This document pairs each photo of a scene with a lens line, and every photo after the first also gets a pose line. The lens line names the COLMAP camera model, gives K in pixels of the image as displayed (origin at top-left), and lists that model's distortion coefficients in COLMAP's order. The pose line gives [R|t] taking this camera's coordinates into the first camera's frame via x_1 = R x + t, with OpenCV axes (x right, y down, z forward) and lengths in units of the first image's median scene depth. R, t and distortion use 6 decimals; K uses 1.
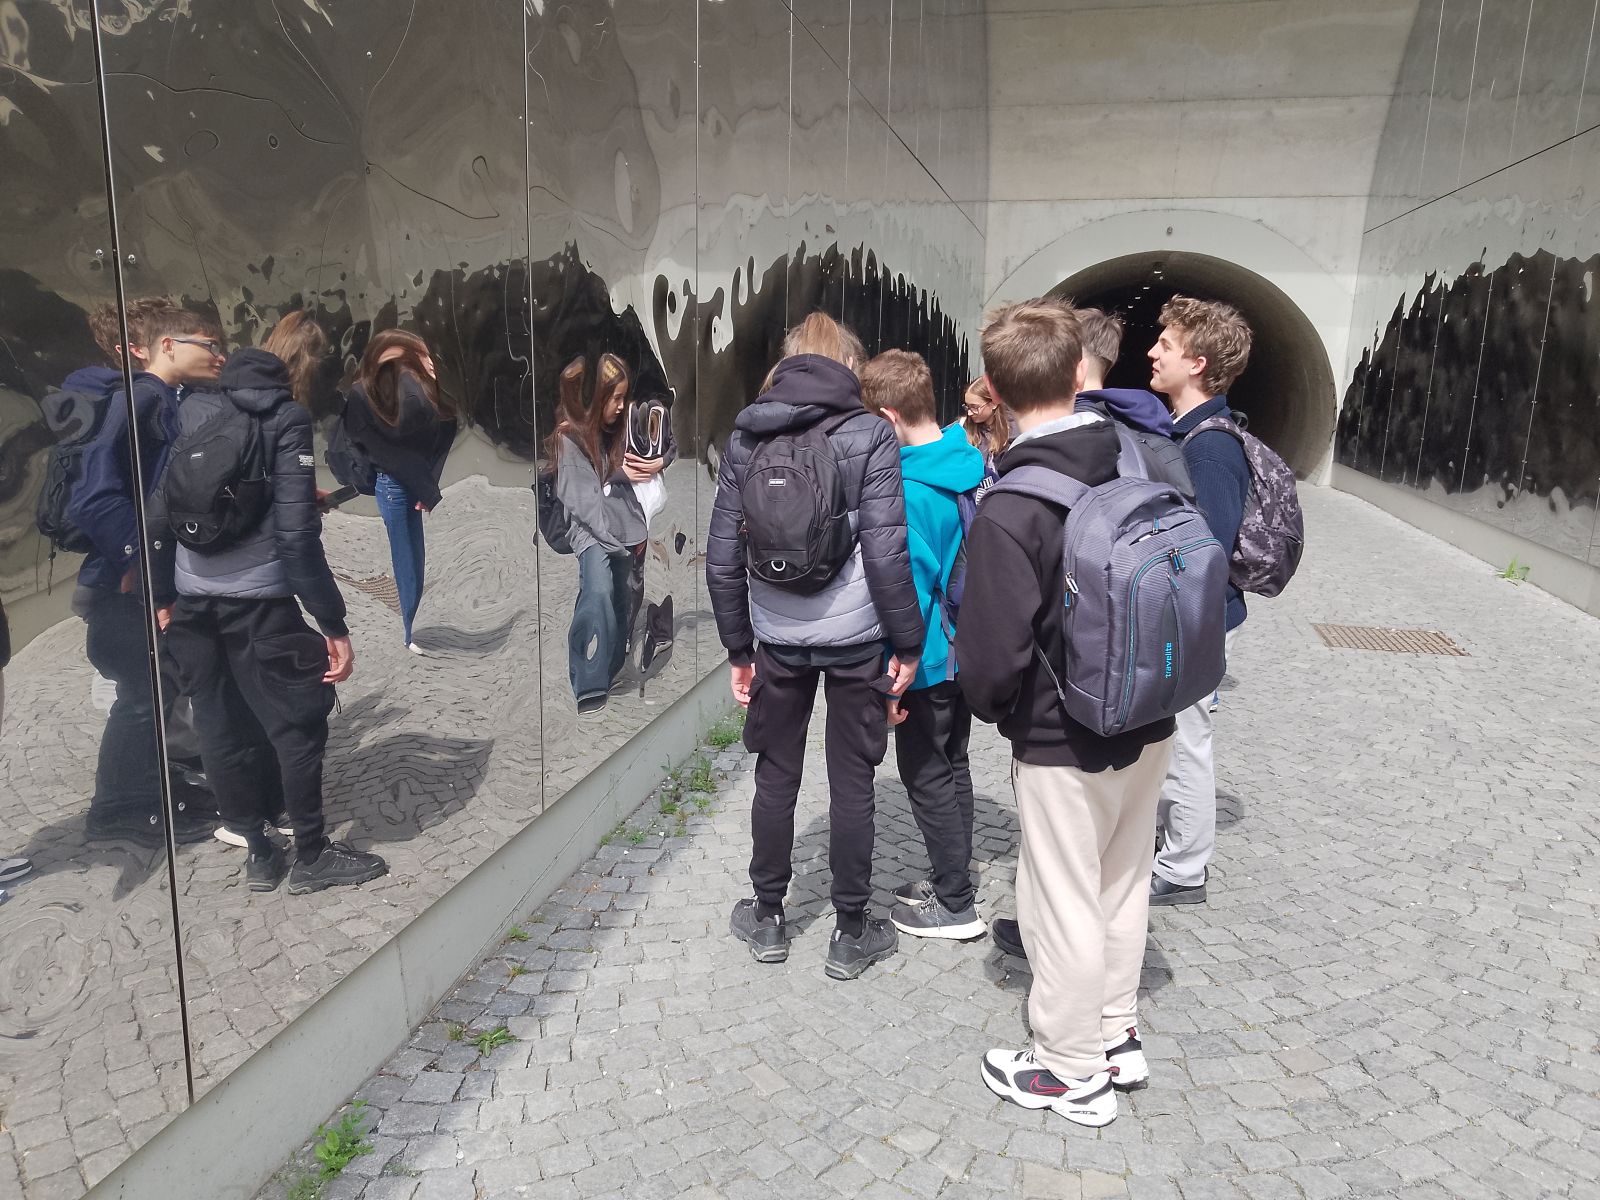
lens RADIAL K [[1288.9, 0, 796.6], [0, 1288.9, 605.9], [0, 0, 1]] dist [0.006262, 0.000320]
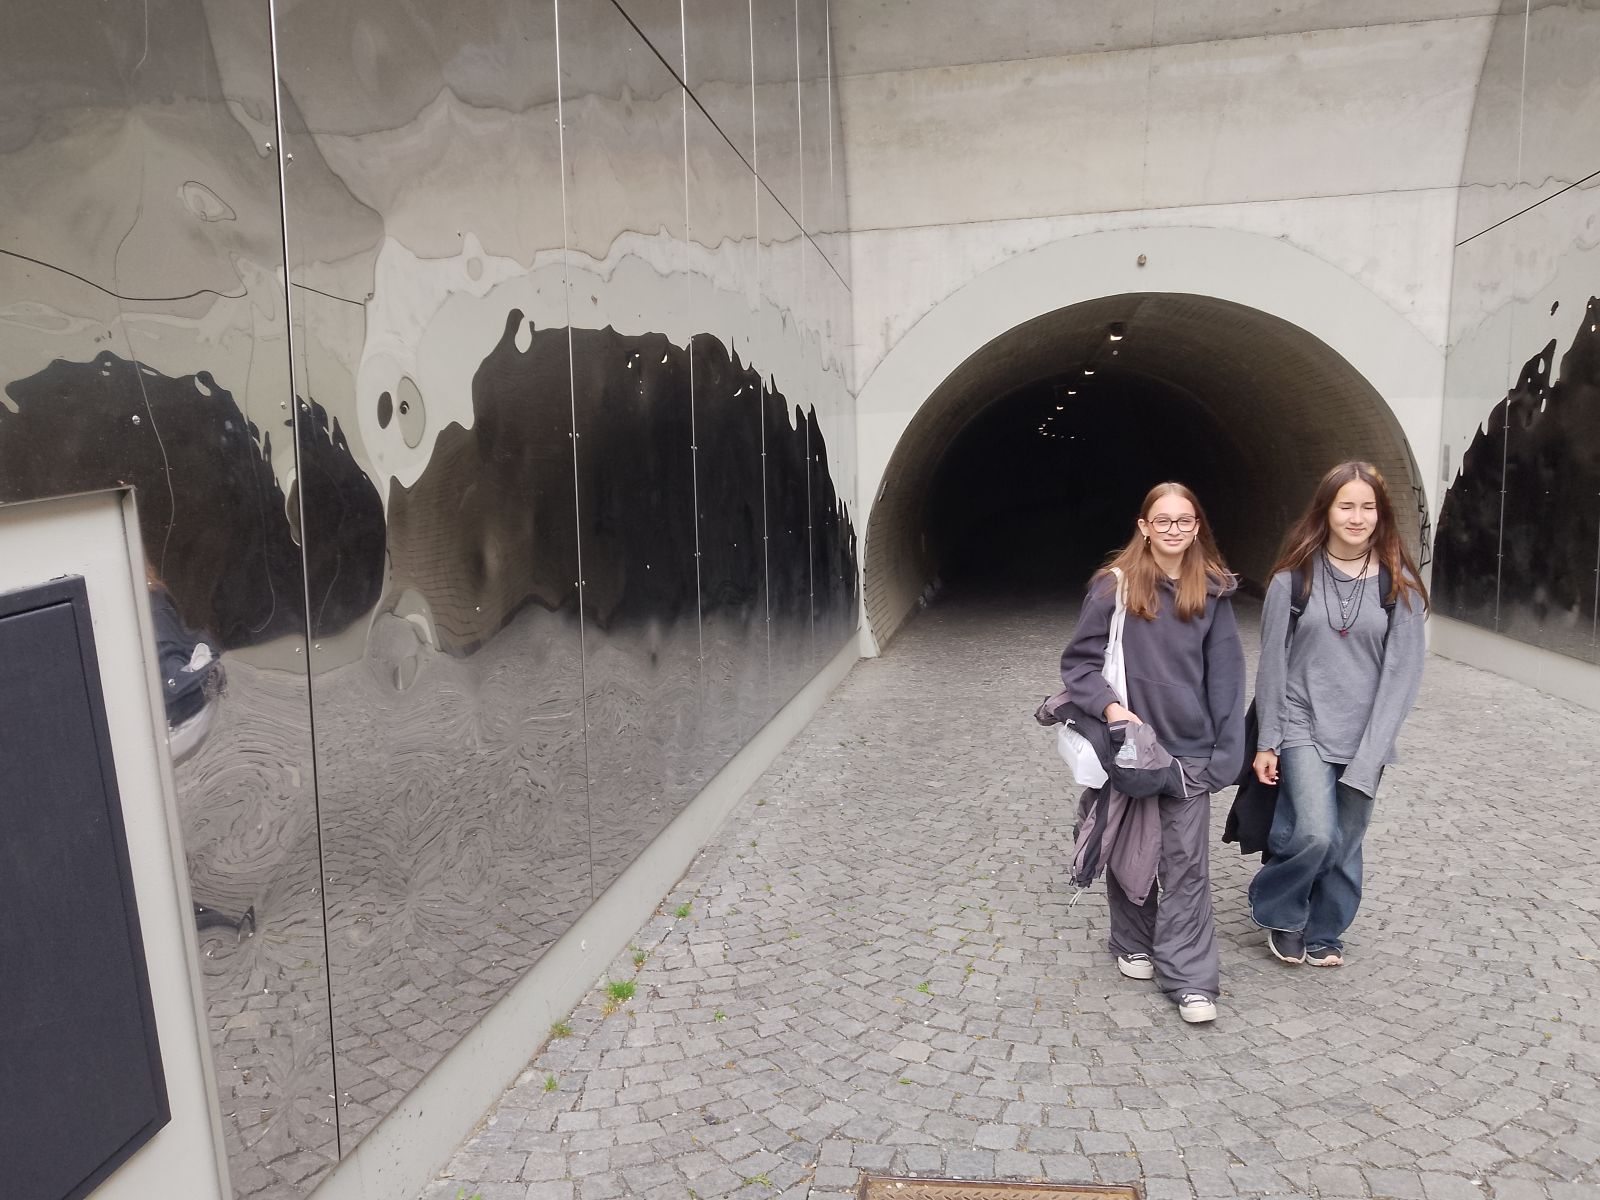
lens RADIAL K [[1288.9, 0, 799.3], [0, 1288.9, 601.4], [0, 0, 1]] dist [0.006262, 0.000320]
pose [[0.996567, -0.055874, 0.061091, 0.078644], [0.061950, 0.992796, -0.102554, -0.075340], [-0.054921, 0.105987, 0.992850, 0.416583]]
